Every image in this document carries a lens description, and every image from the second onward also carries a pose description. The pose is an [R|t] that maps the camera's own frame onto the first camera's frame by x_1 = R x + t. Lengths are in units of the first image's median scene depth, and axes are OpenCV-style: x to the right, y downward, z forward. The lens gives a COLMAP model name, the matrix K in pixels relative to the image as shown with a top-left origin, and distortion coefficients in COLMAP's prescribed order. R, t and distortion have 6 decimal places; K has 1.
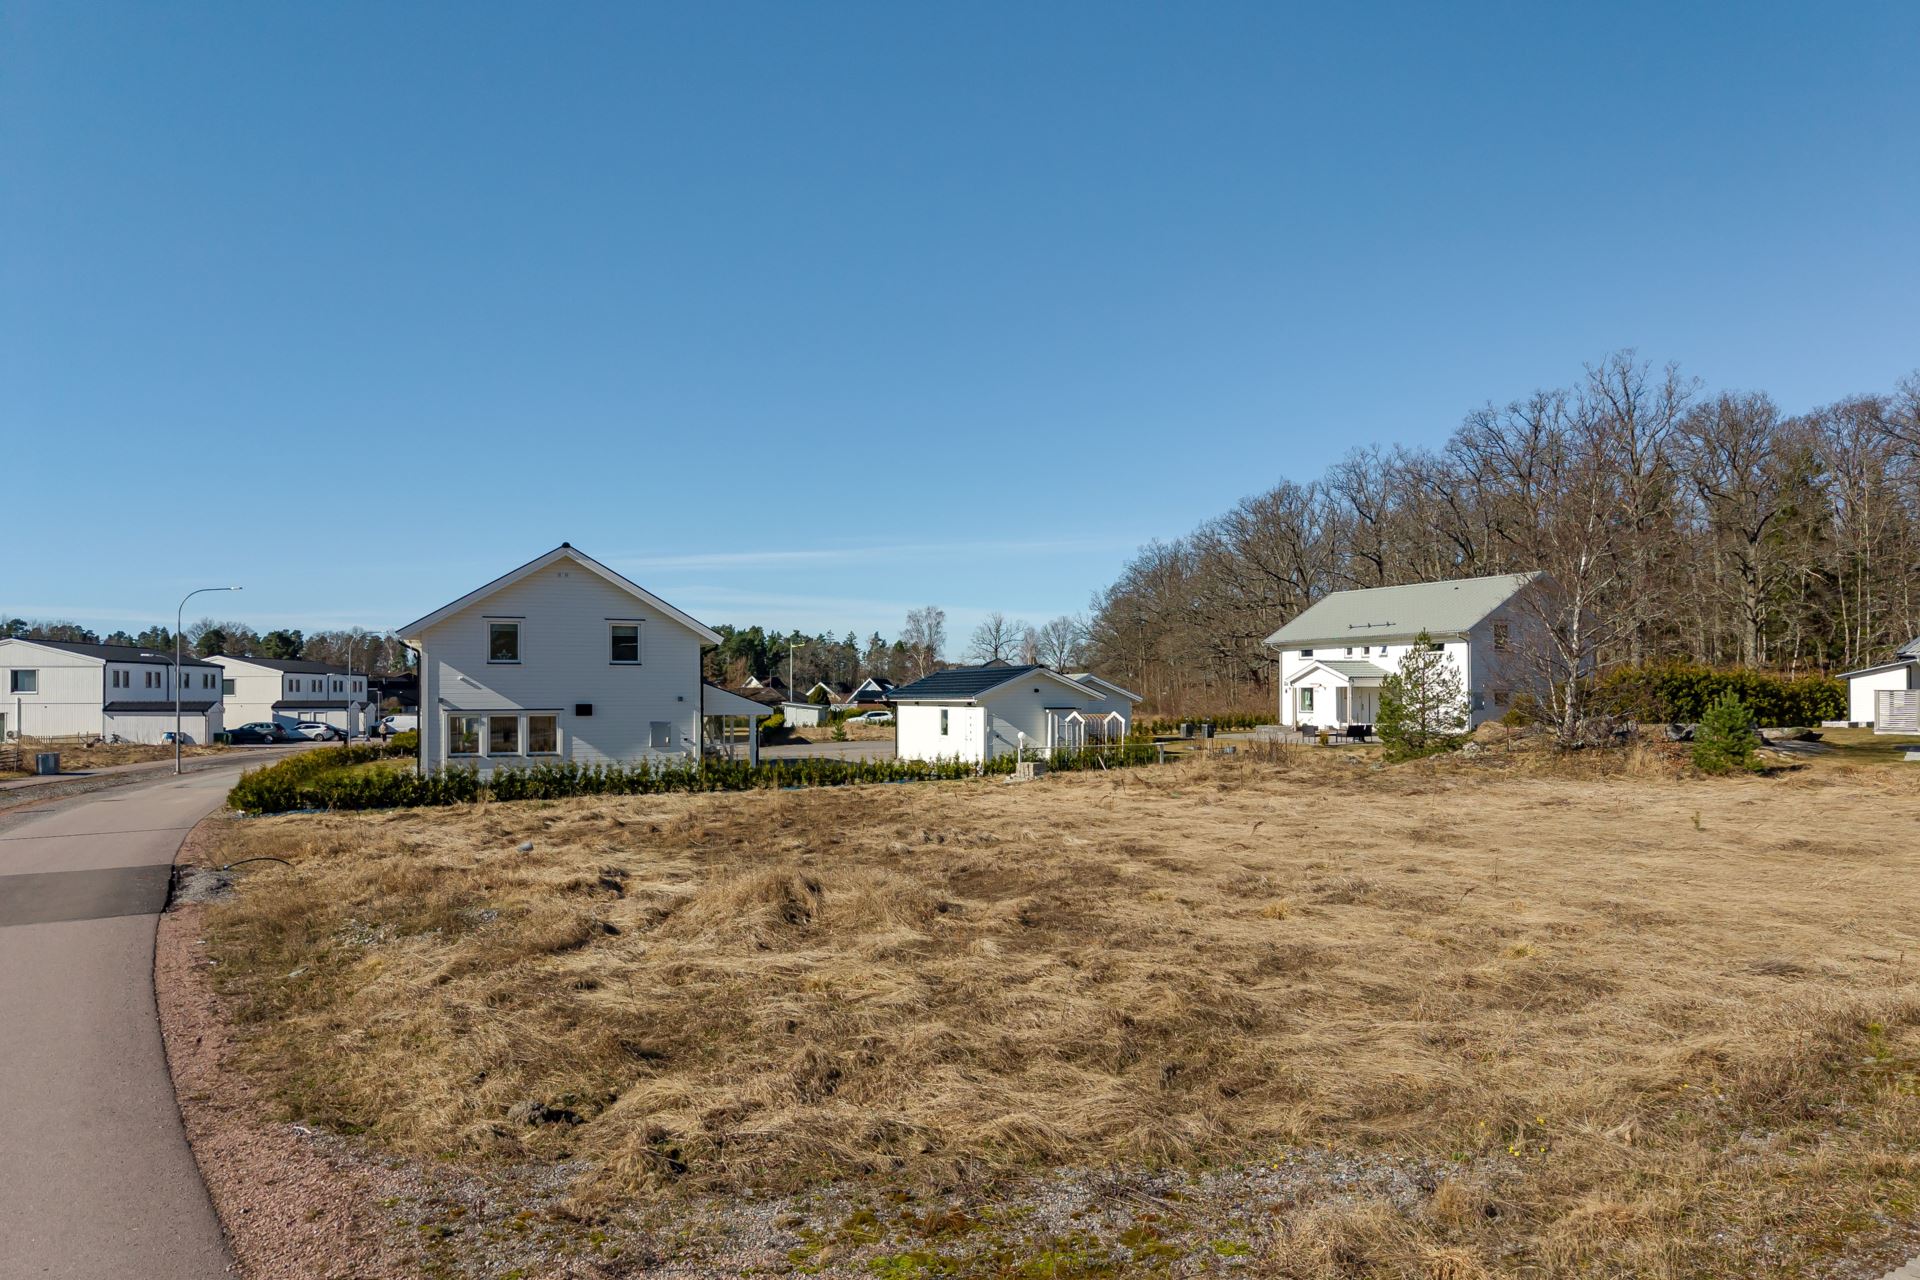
lens RADIAL K [[1317.1, 0, 975.7], [0, 1317.1, 670.3], [0, 0, 1]] dist [0.043447, -0.048342]
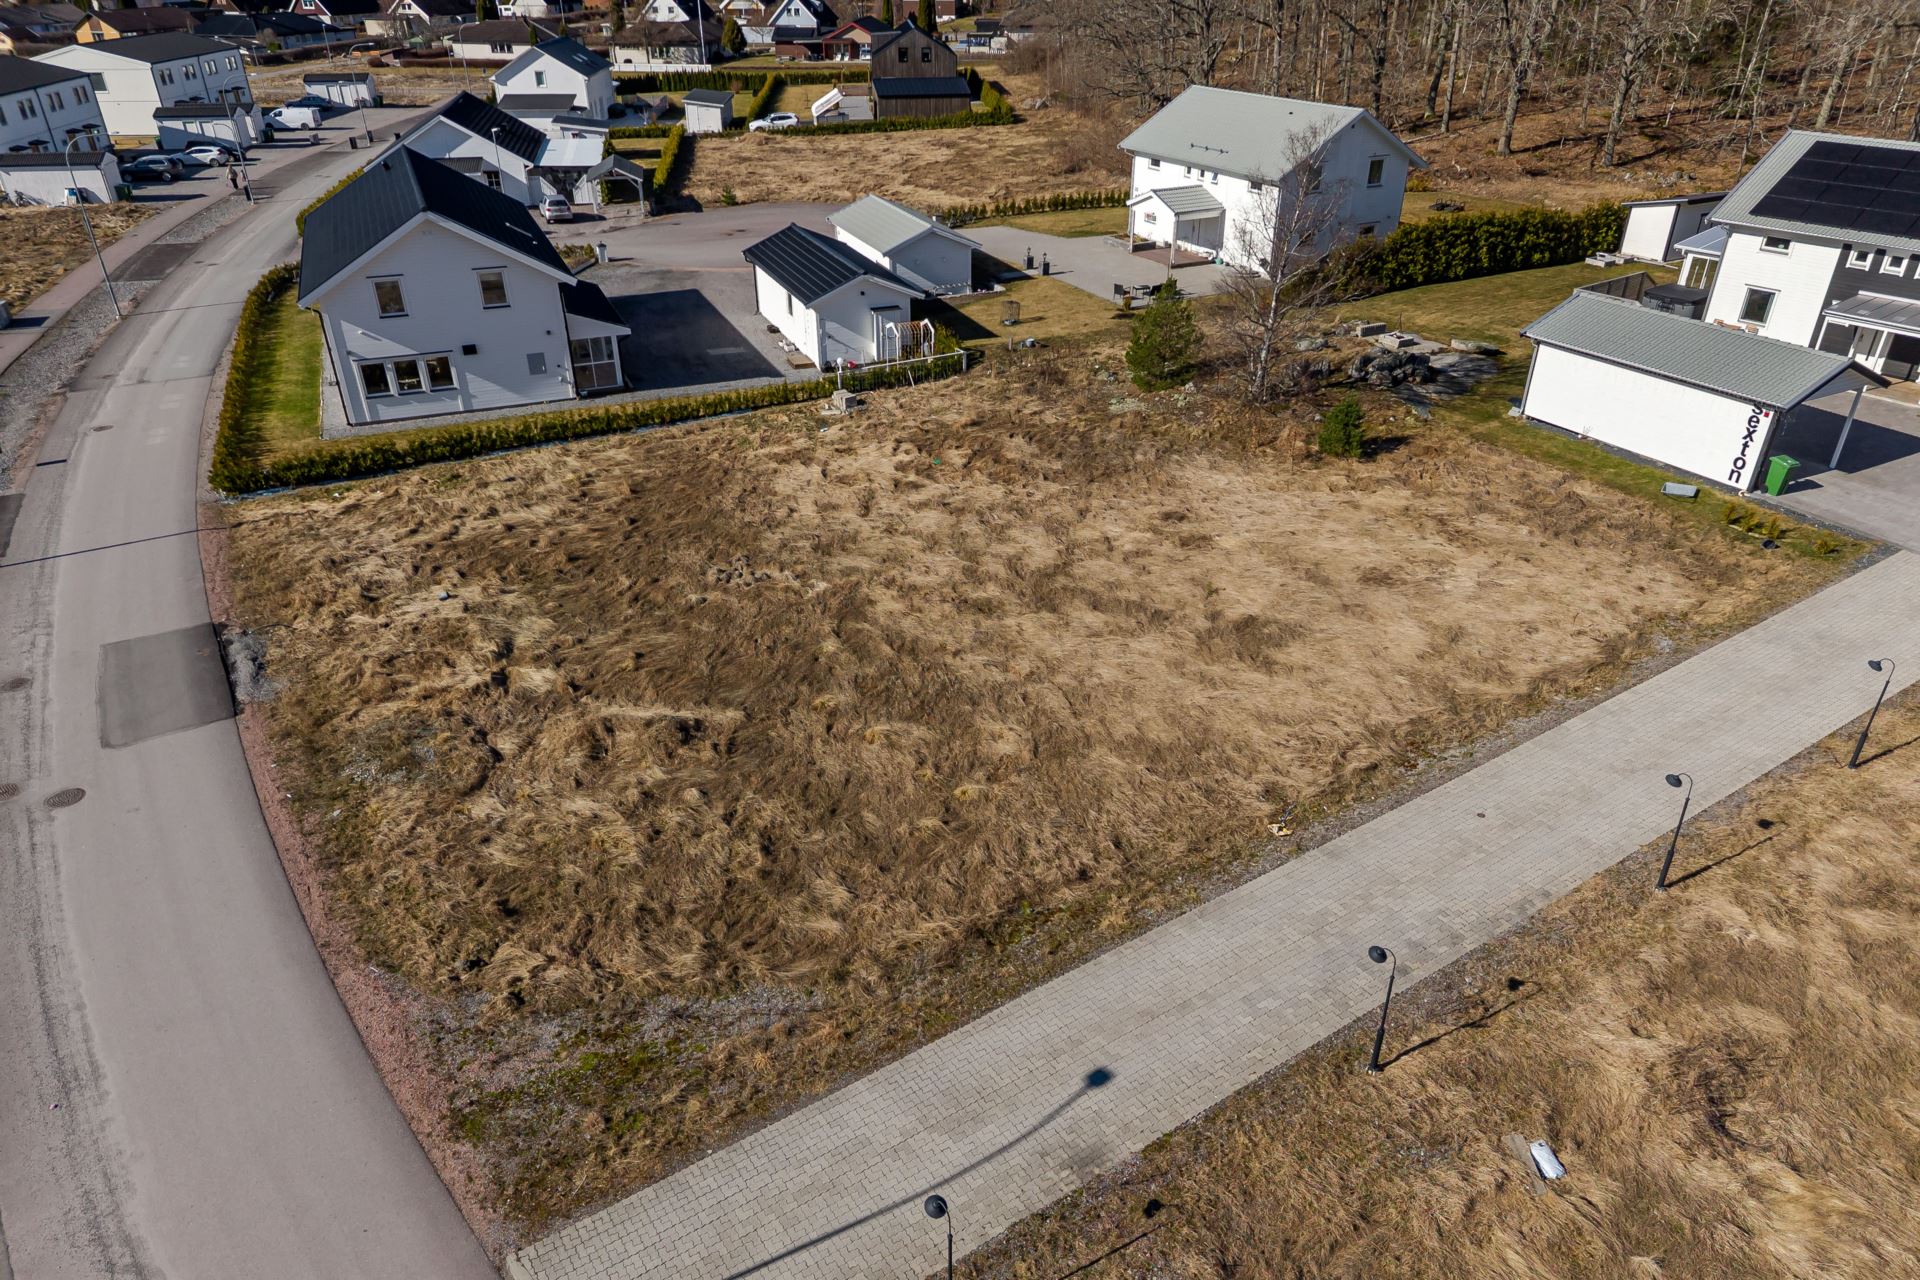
lens RADIAL K [[1366.4, 0, 963.8], [0, 1366.4, 685.9], [0, 0, 1]] dist [0.014957, -0.012064]
pose [[0.999761, -0.021842, 0.001267, 0.141378], [0.018250, 0.864490, 0.502319, -0.320916], [-0.012067, -0.502176, 0.864681, -0.225768]]
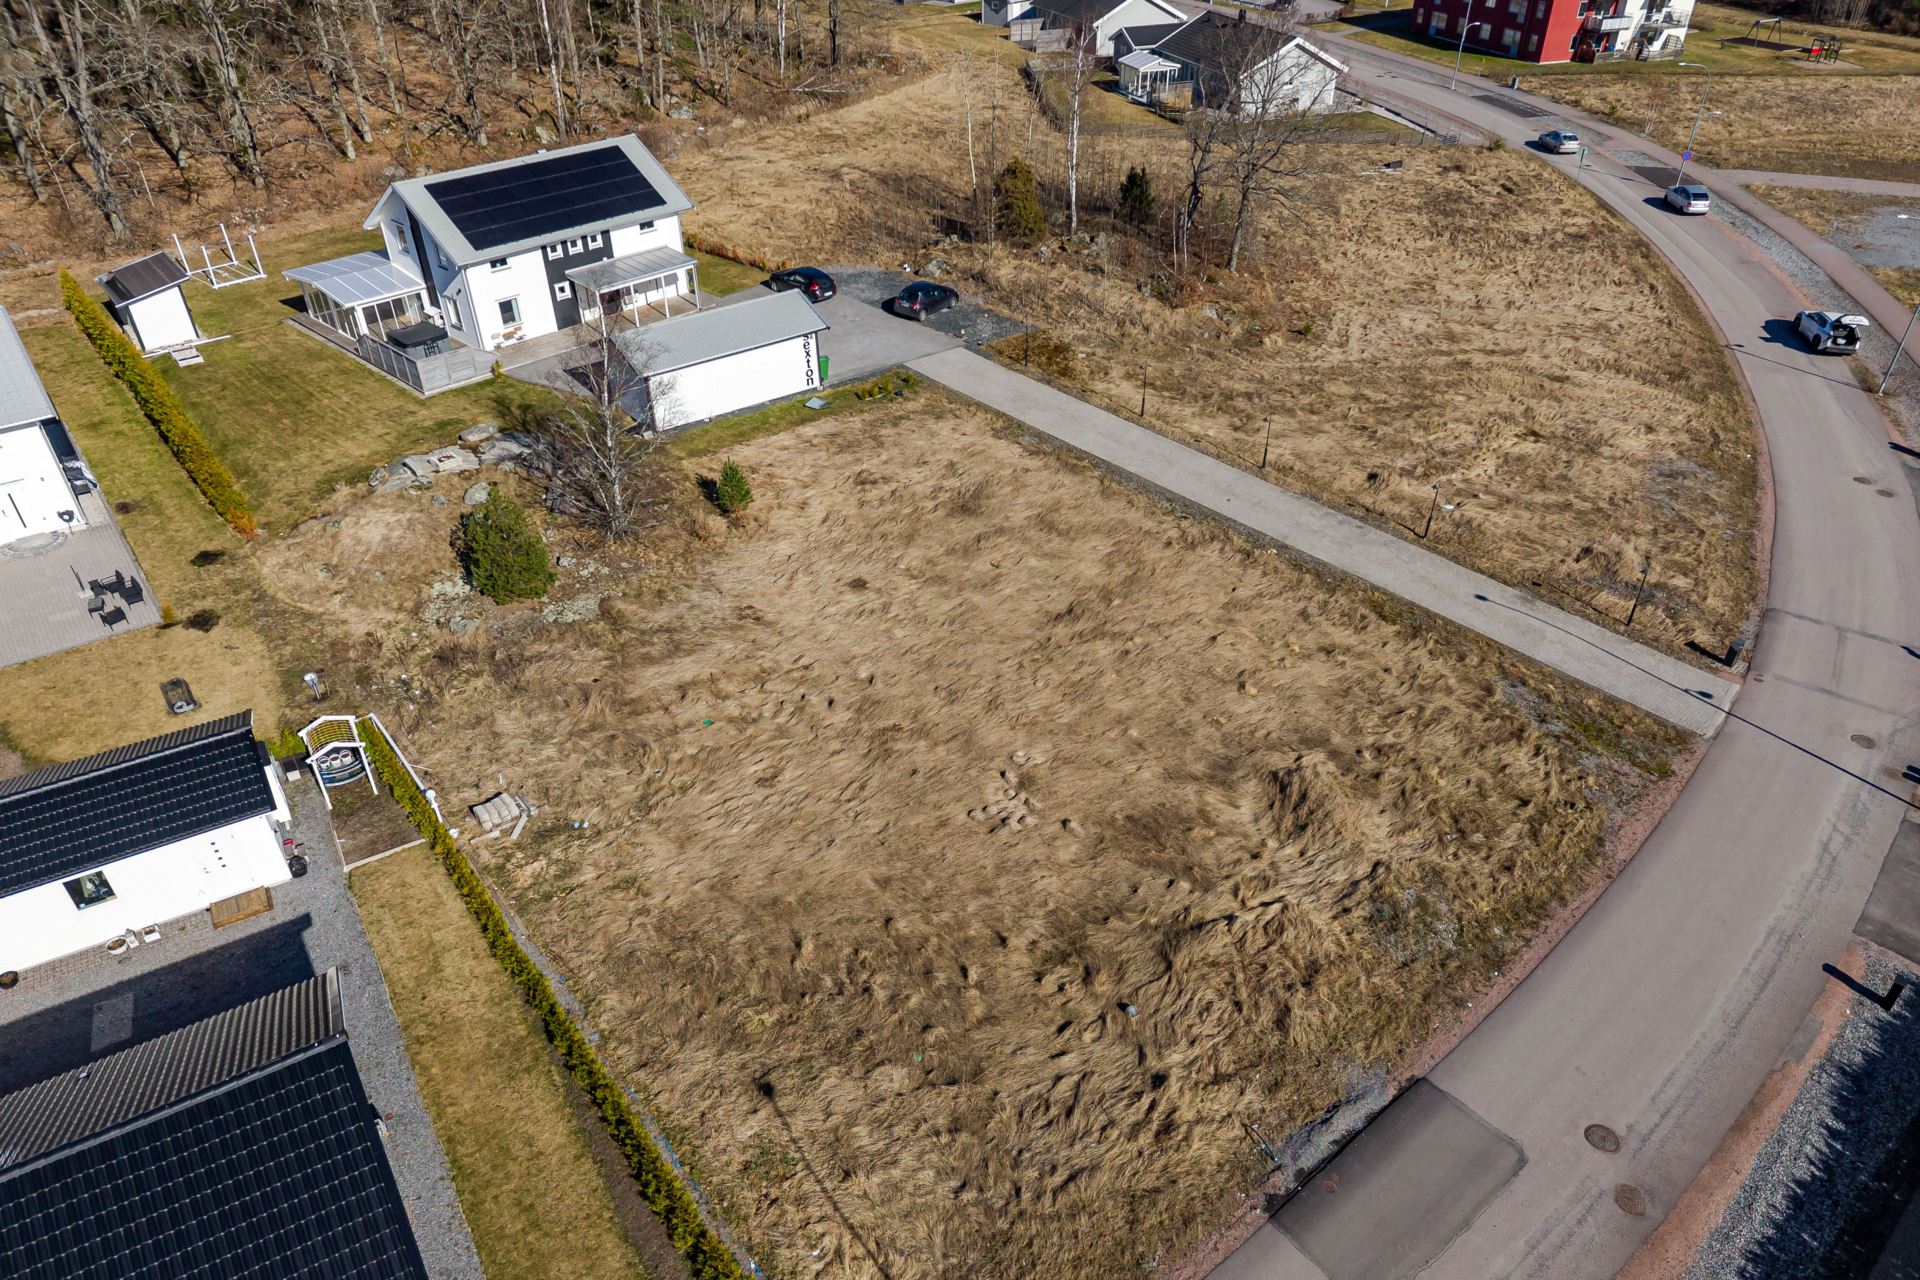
lens RADIAL K [[1366.4, 0, 963.8], [0, 1366.4, 685.9], [0, 0, 1]] dist [0.014957, -0.012064]
pose [[-0.203070, -0.563259, 0.800938, -0.710461], [-0.018549, 0.820048, 0.571995, -0.530509], [-0.978989, 0.101298, -0.176975, 0.810735]]
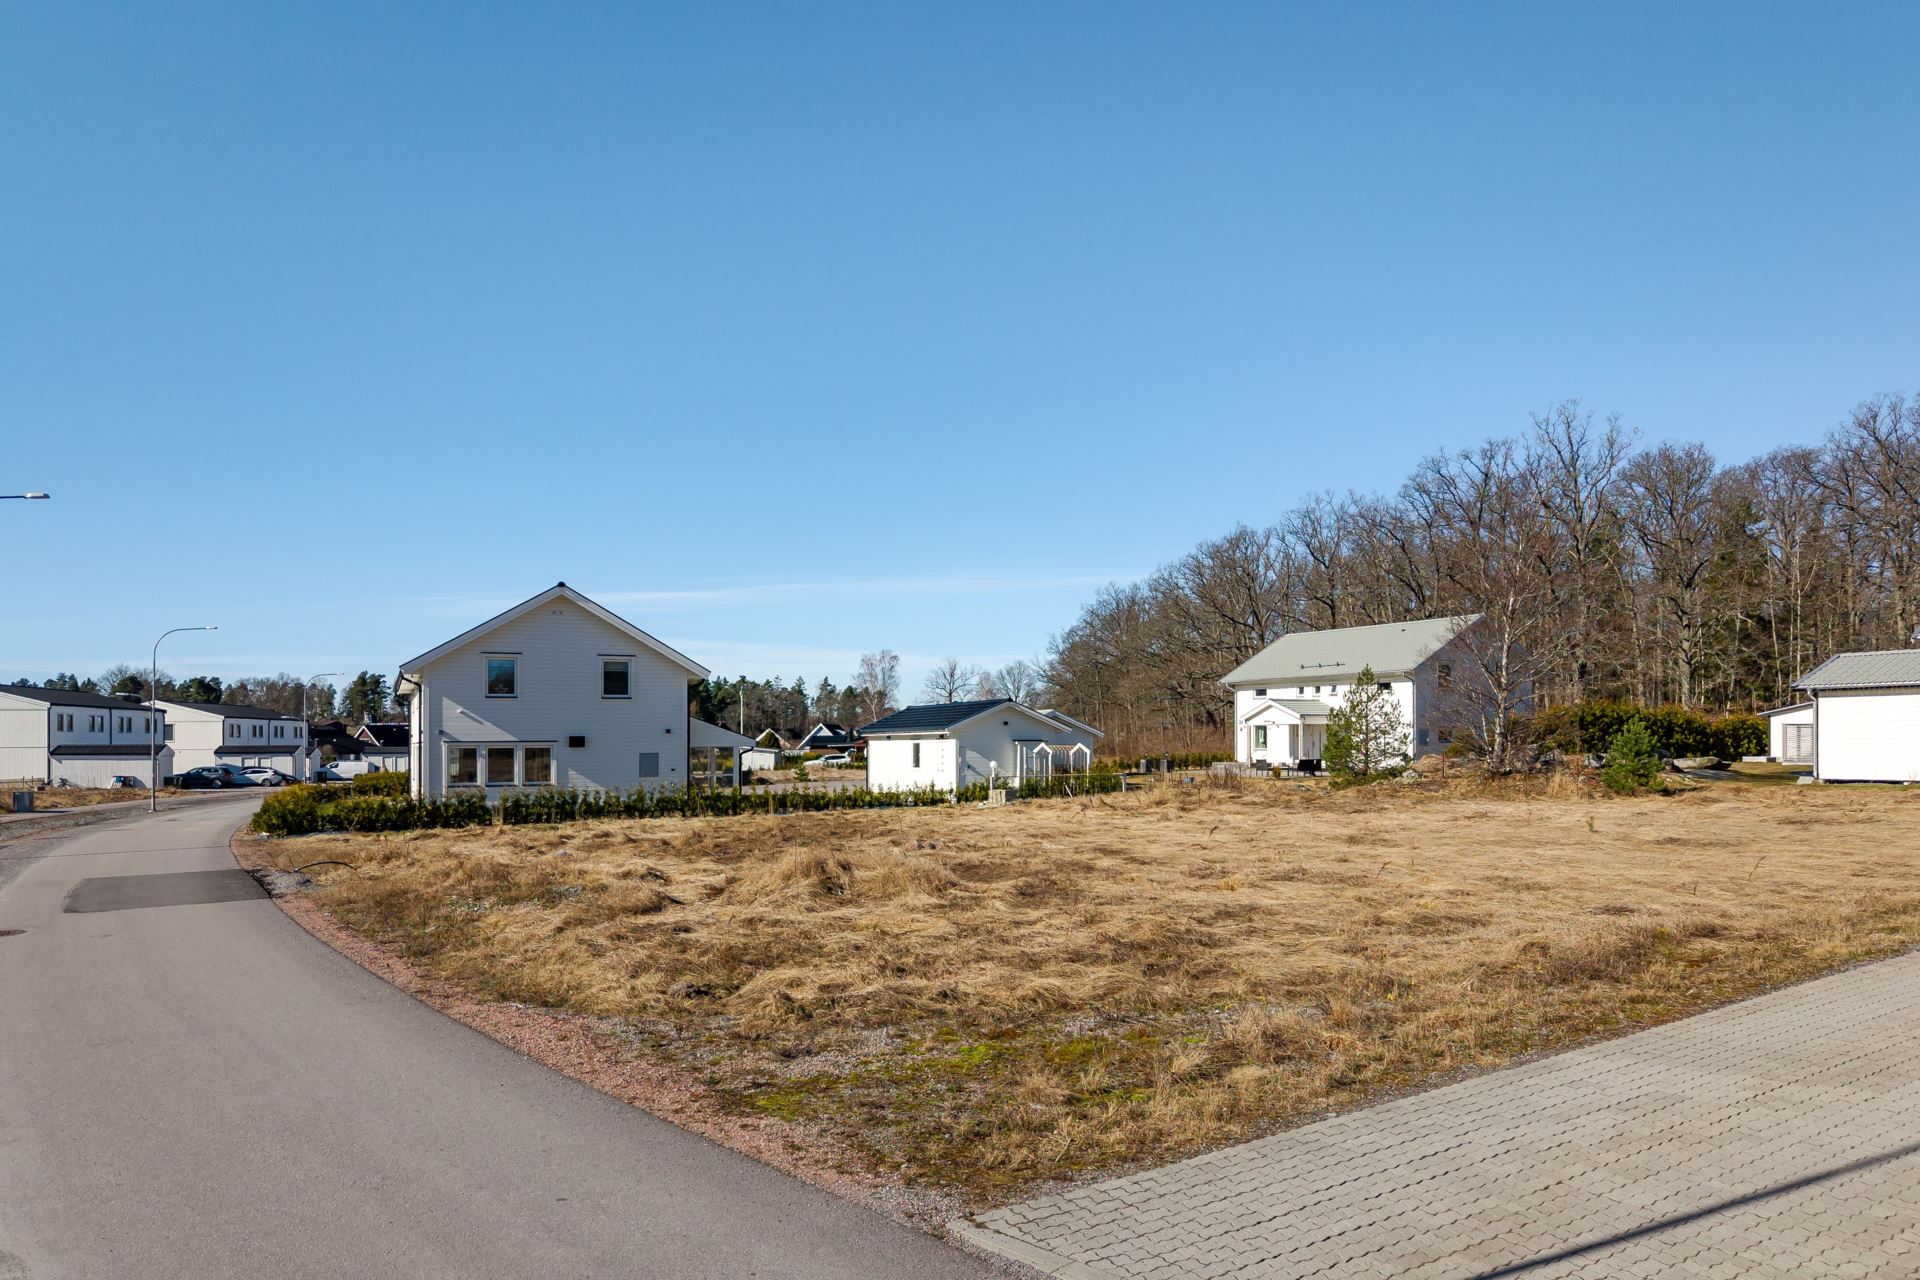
lens RADIAL K [[1366.4, 0, 963.8], [0, 1366.4, 685.9], [0, 0, 1]] dist [0.014957, -0.012064]
pose [[0.999562, 0.000812, 0.029582, -0.020541], [-0.000084, 0.999698, -0.024594, 0.012329], [-0.029593, 0.024581, 0.999260, -0.097144]]
